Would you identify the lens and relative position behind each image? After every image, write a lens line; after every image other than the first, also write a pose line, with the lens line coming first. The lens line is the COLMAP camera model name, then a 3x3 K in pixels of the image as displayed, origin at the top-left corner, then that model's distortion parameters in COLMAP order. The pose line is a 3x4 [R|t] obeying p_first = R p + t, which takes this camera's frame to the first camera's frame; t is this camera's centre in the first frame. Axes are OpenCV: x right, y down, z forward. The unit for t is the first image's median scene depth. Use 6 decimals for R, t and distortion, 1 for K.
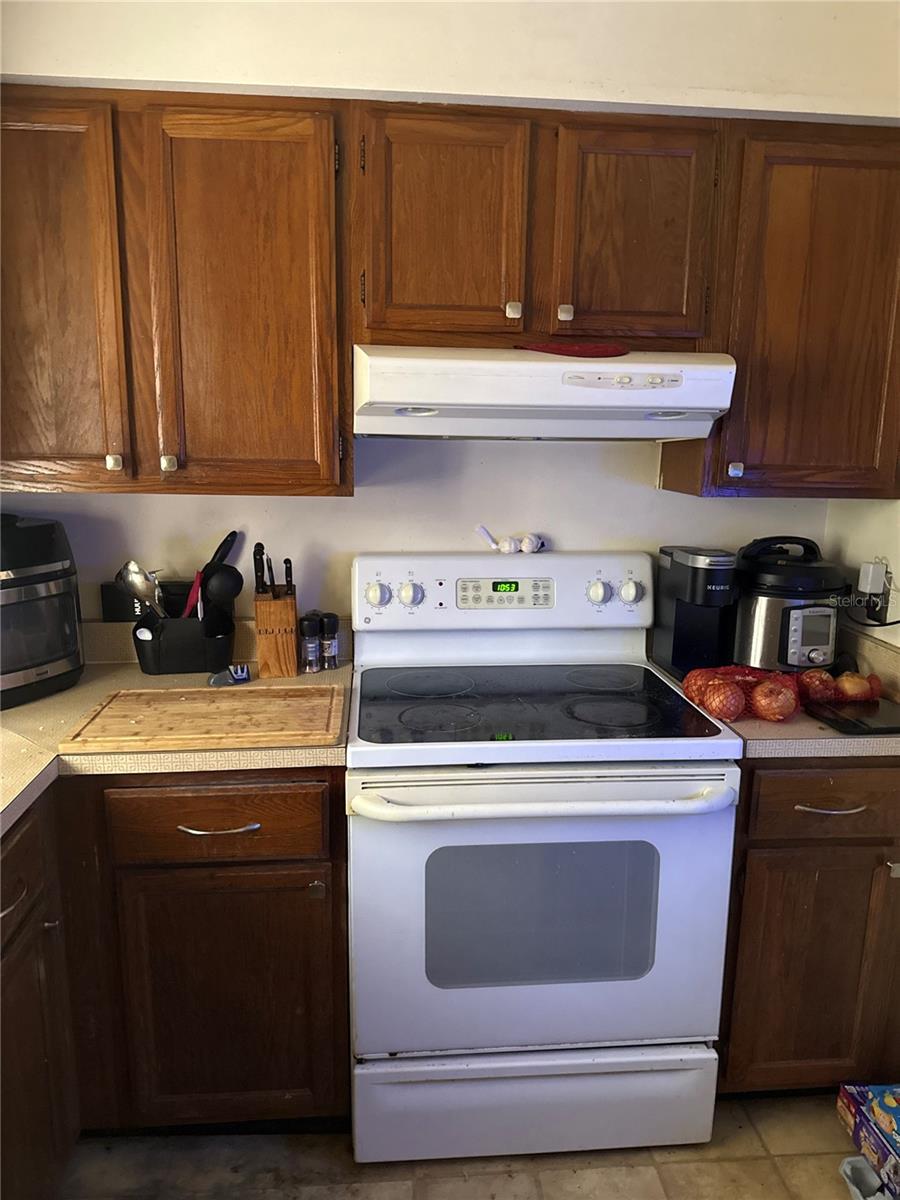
lens RADIAL K [[840.2, 0, 449.0], [0, 840.2, 604.3], [0, 0, 1]] dist [0.169216, -0.300507]
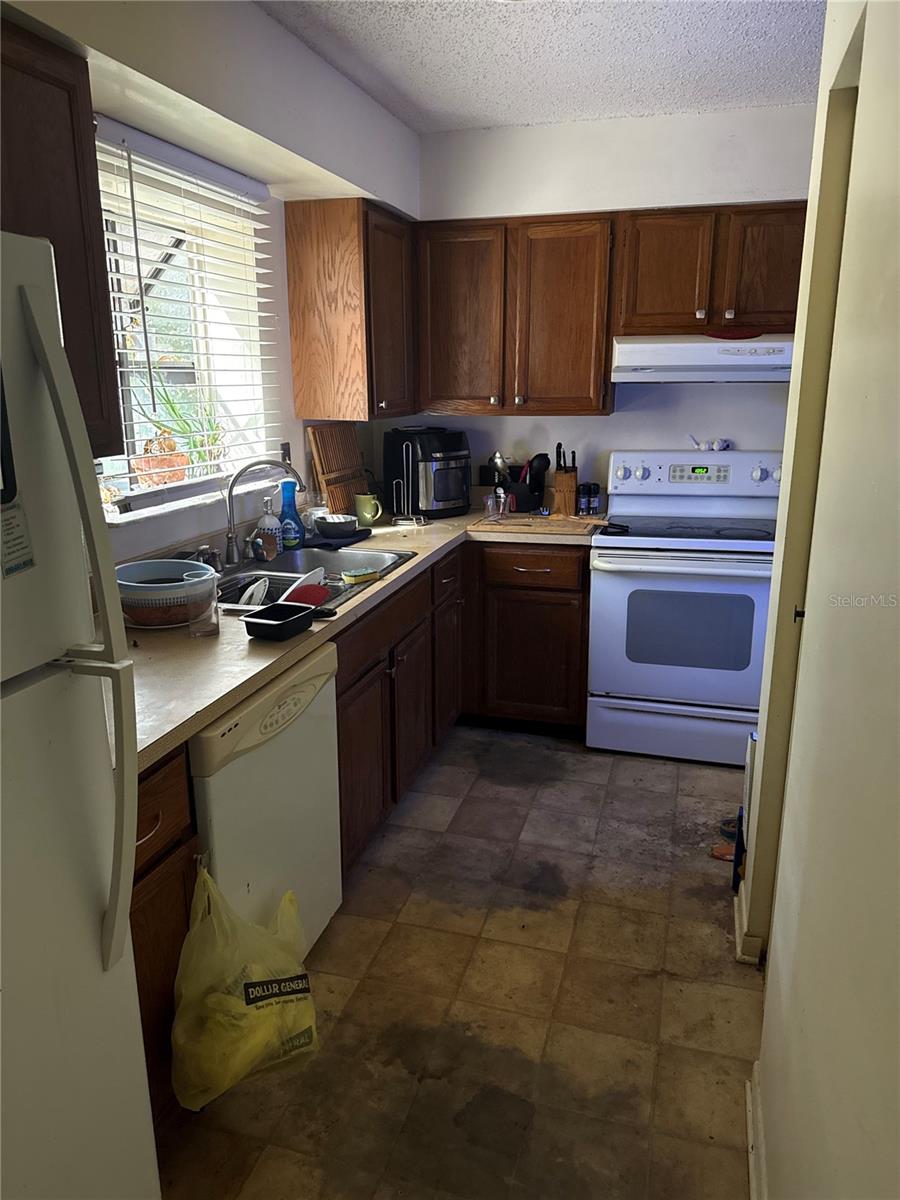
lens RADIAL K [[840.2, 0, 449.0], [0, 840.2, 604.3], [0, 0, 1]] dist [0.169216, -0.300507]
pose [[0.933231, 0.076905, -0.350948, 0.267254], [-0.053061, 0.995612, 0.077077, 0.174221], [0.355336, -0.053309, 0.933217, -0.983444]]
